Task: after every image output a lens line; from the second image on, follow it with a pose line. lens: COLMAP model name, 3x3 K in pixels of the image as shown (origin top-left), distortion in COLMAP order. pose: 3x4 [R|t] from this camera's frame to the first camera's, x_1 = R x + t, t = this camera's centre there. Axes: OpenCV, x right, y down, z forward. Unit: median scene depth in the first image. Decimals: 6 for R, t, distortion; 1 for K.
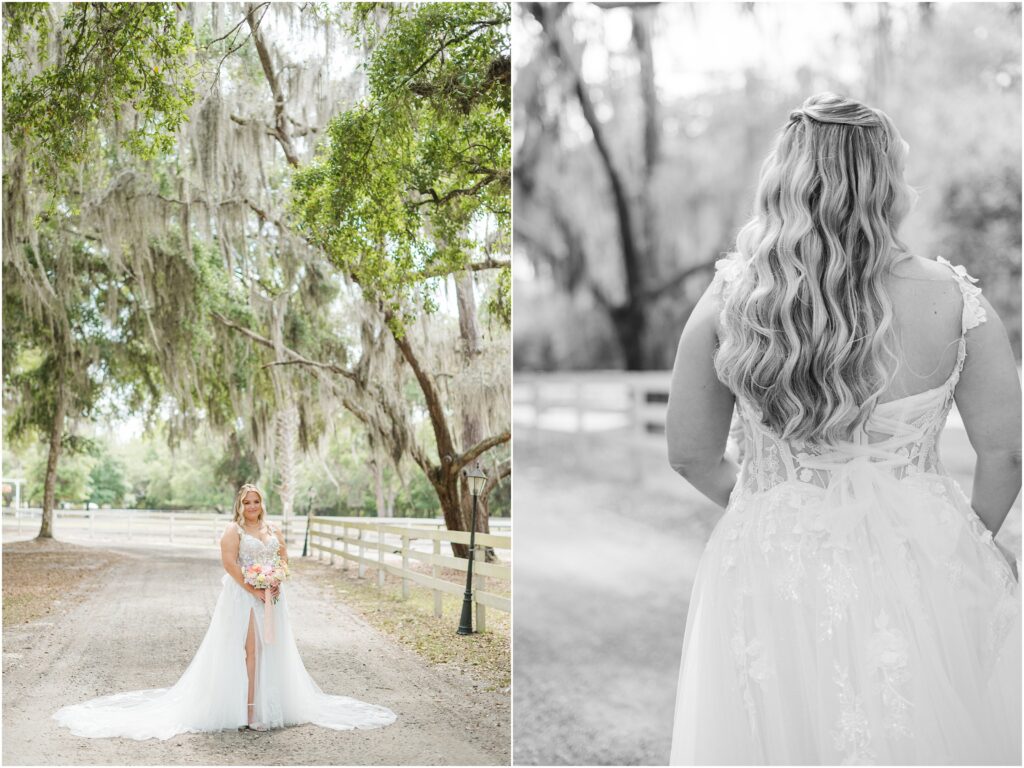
lens RADIAL K [[2193.0, 0, 512.0], [0, 2193.0, 384.0], [0, 0, 1]] dist [-0.211133, -0.031334]
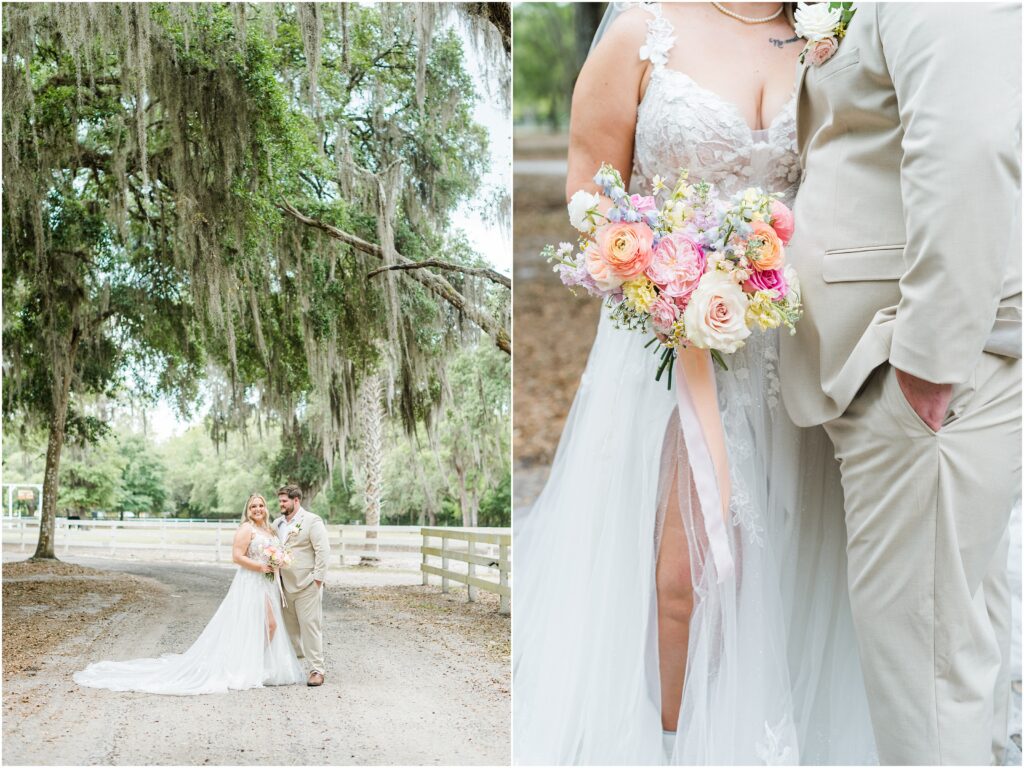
lens RADIAL K [[2193.0, 0, 512.0], [0, 2193.0, 384.0], [0, 0, 1]] dist [-0.211133, -0.031334]
pose [[0.999756, -0.006539, -0.021078, -0.033134], [0.006475, 0.999974, -0.003088, 0.012367], [0.021098, 0.002951, 0.999773, 0.215640]]
